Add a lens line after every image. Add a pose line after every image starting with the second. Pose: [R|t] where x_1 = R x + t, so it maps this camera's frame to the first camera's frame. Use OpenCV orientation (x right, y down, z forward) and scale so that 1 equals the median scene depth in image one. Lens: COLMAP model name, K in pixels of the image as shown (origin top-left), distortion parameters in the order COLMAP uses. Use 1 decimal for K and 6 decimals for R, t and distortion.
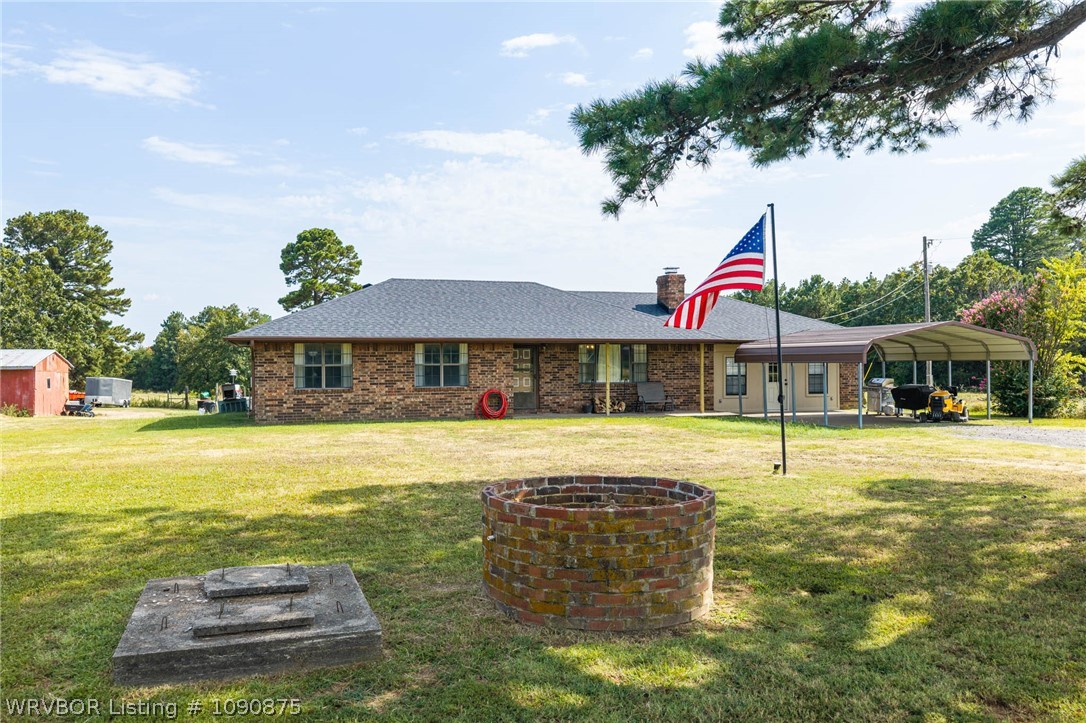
lens RADIAL K [[905.9, 0, 547.1], [0, 905.9, 360.3], [0, 0, 1]] dist [0.010388, -0.019967]
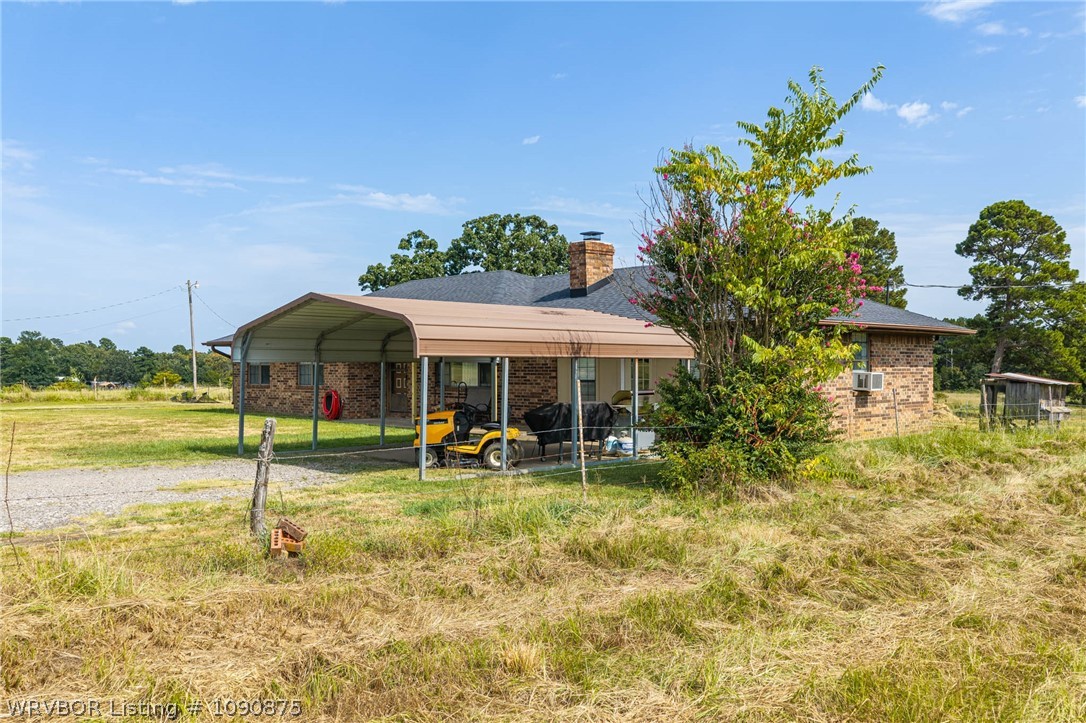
lens RADIAL K [[905.9, 0, 541.6], [0, 905.9, 381.9], [0, 0, 1]] dist [0.010388, -0.019967]
pose [[0.447751, 0.017855, -0.893980, 0.245862], [0.001459, 0.999785, 0.020699, 0.000892], [0.894157, -0.010572, 0.447628, 0.198812]]
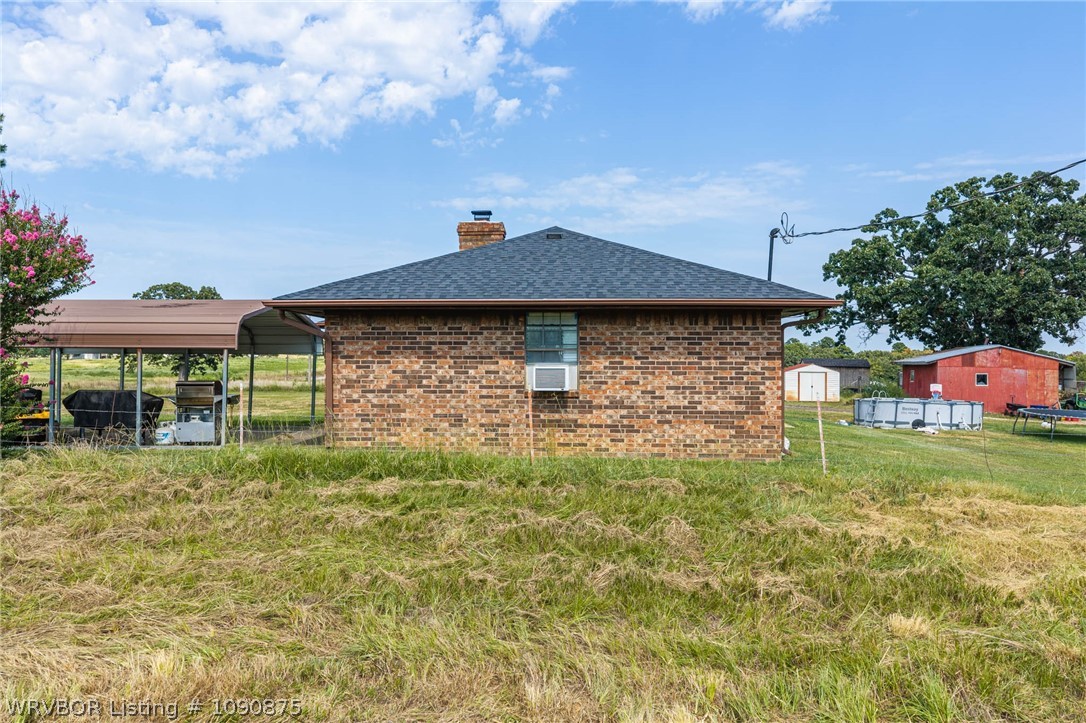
lens RADIAL K [[905.9, 0, 538.6], [0, 905.9, 367.0], [0, 0, 1]] dist [0.010388, -0.019967]
pose [[-0.333174, 0.007020, -0.942839, 0.241433], [-0.000362, 0.999971, 0.007574, 0.002001], [0.942865, 0.002865, -0.333162, 0.399661]]
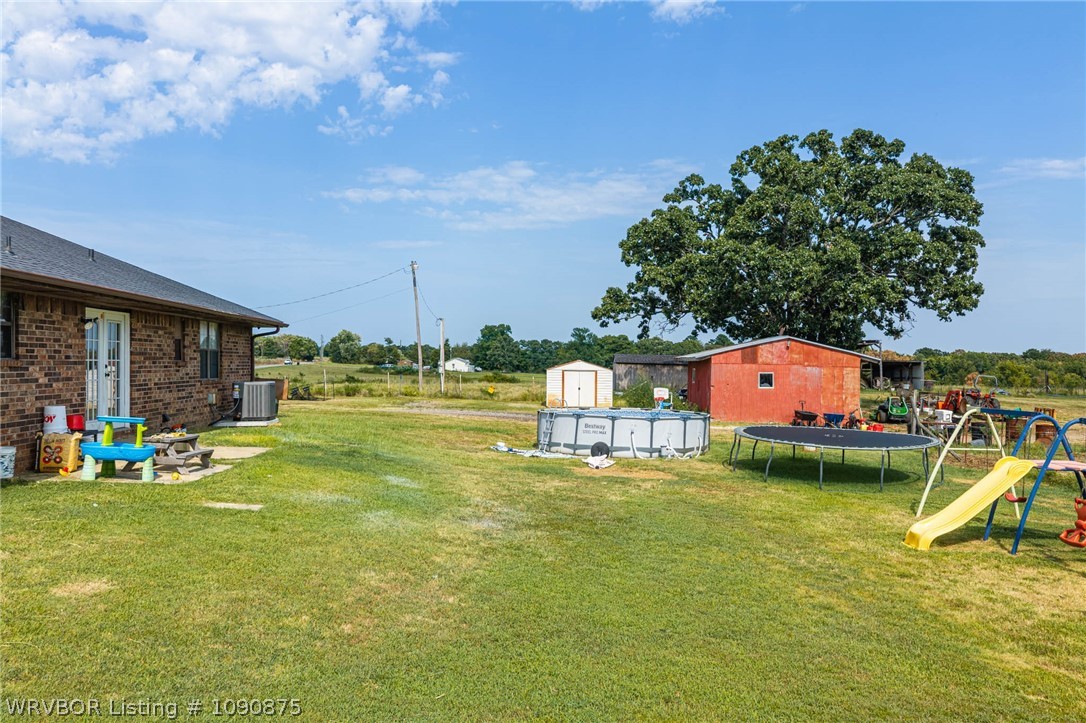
lens RADIAL K [[905.9, 0, 535.0], [0, 905.9, 364.2], [0, 0, 1]] dist [0.010388, -0.019967]
pose [[-0.245585, 0.006308, -0.969355, 0.107611], [-0.002236, 0.999972, 0.007074, 0.003019], [0.969372, 0.003904, -0.245564, 0.455366]]
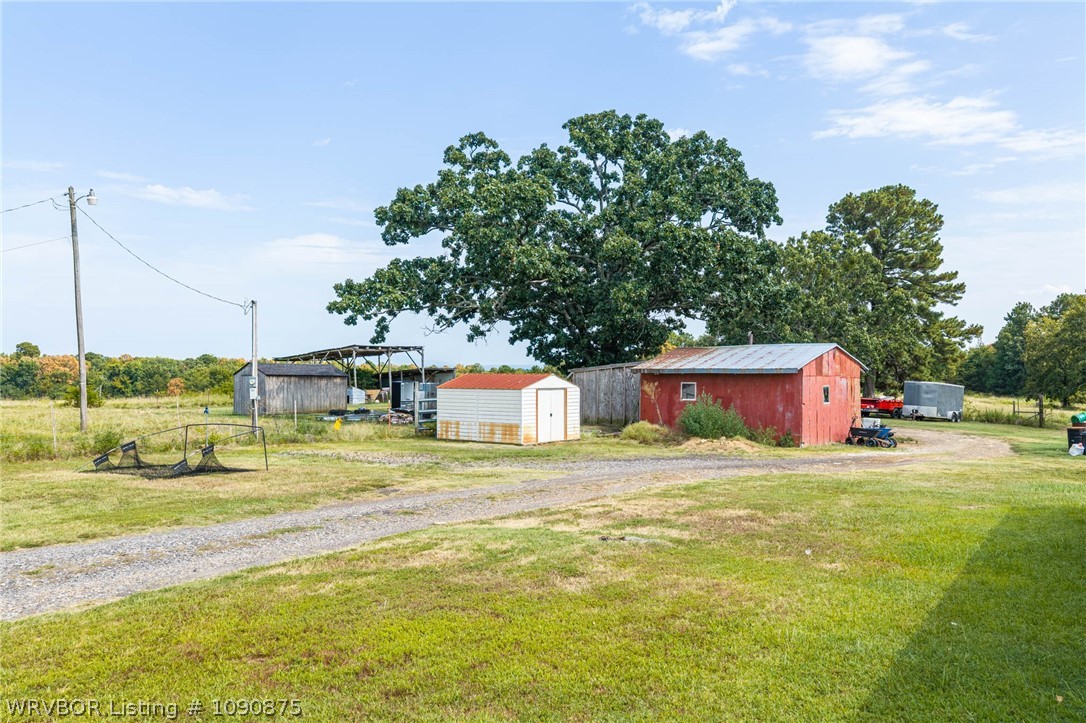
lens RADIAL K [[905.9, 0, 541.9], [0, 905.9, 359.6], [0, 0, 1]] dist [0.010388, -0.019967]
pose [[0.641295, -0.004056, -0.767283, -0.080612], [0.004088, 0.999990, -0.001870, 0.000281], [0.767283, -0.001938, 0.641305, 0.191034]]
